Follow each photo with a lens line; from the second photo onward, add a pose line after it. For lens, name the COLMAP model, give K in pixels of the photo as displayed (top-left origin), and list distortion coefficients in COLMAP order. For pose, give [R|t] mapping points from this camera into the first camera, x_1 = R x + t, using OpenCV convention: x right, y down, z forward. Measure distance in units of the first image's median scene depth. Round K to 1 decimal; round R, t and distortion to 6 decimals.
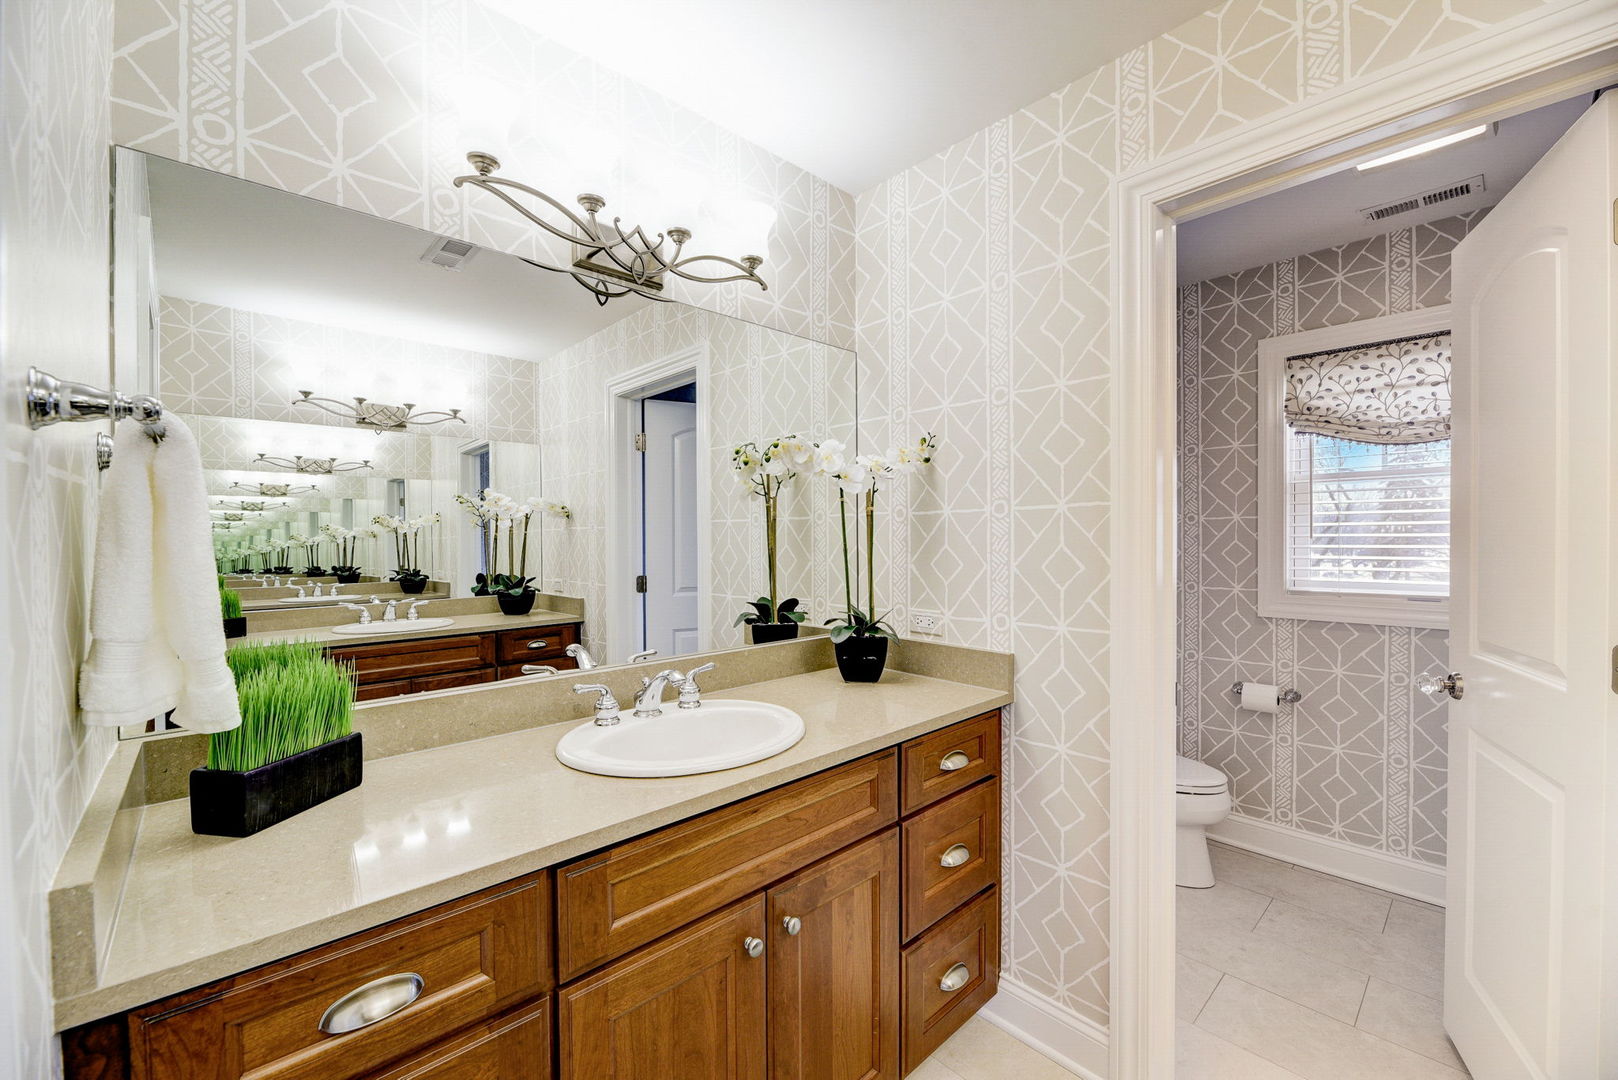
lens RADIAL K [[645.5, 0, 809.0], [0, 645.5, 540.0], [0, 0, 1]] dist [-0.012256, -0.000334]
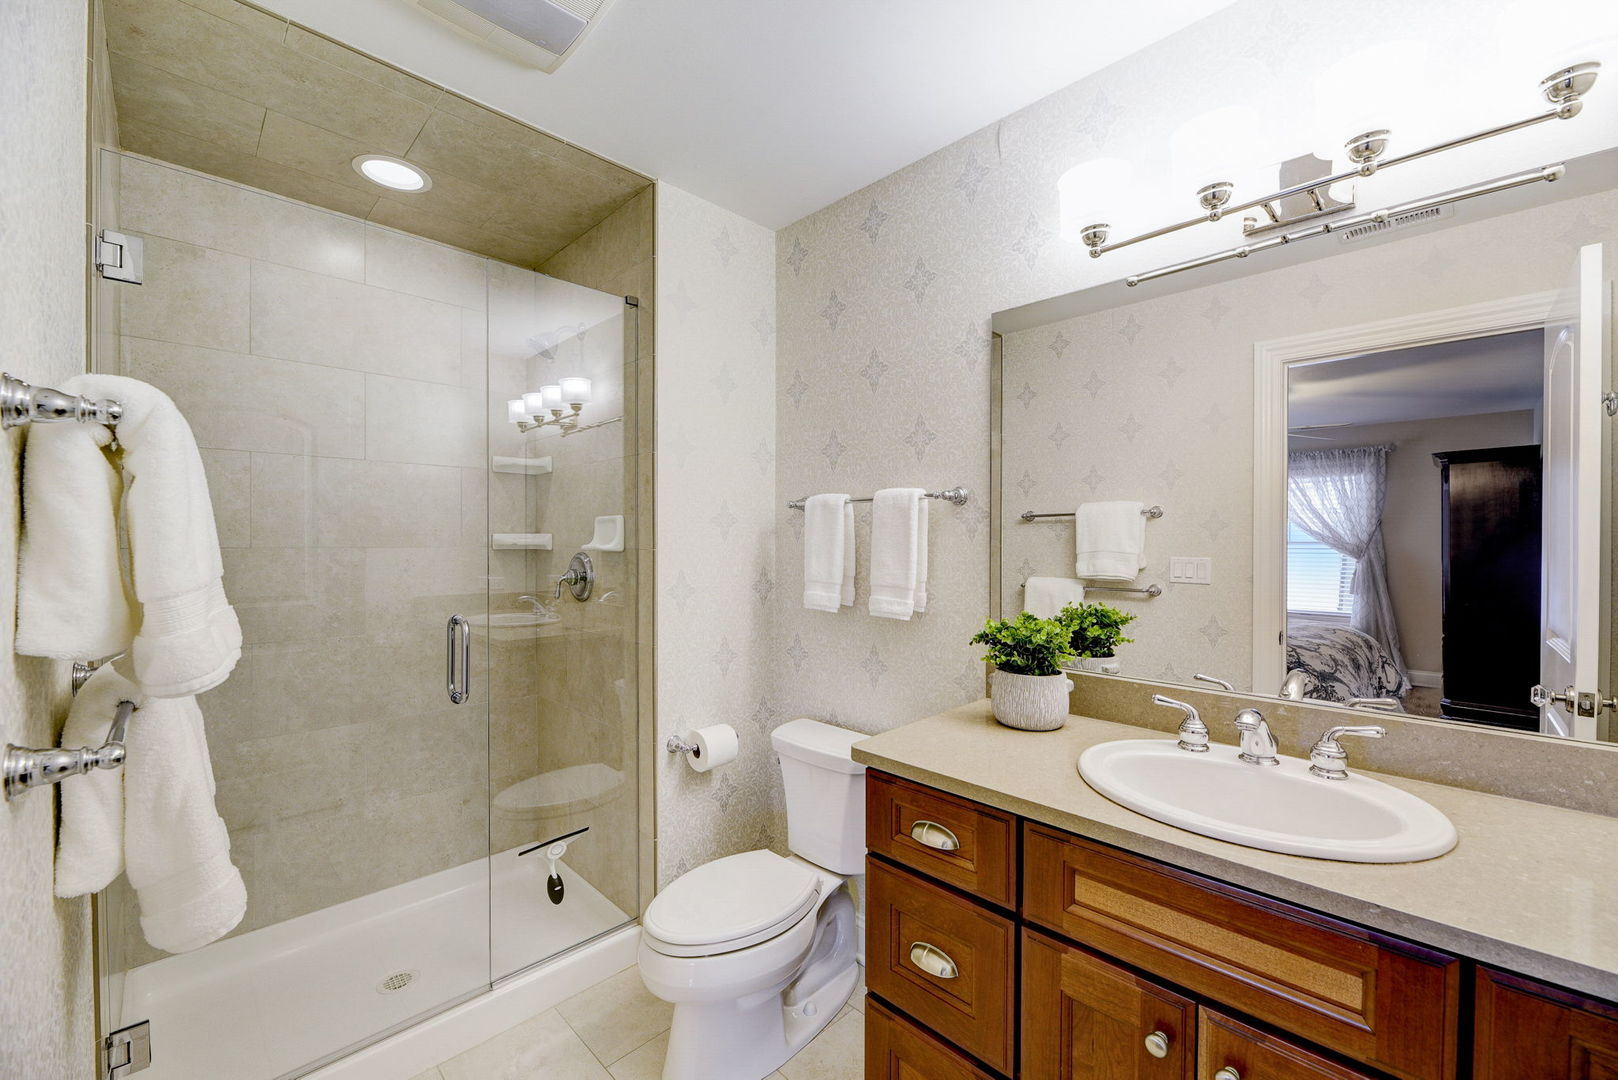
lens RADIAL K [[645.5, 0, 809.0], [0, 645.5, 540.0], [0, 0, 1]] dist [-0.012256, -0.000334]
pose [[0.032407, 0.009909, -0.999426, 0.601391], [-0.000197, 0.999951, 0.009908, -0.010384], [0.999475, -0.000124, 0.032408, 0.497712]]
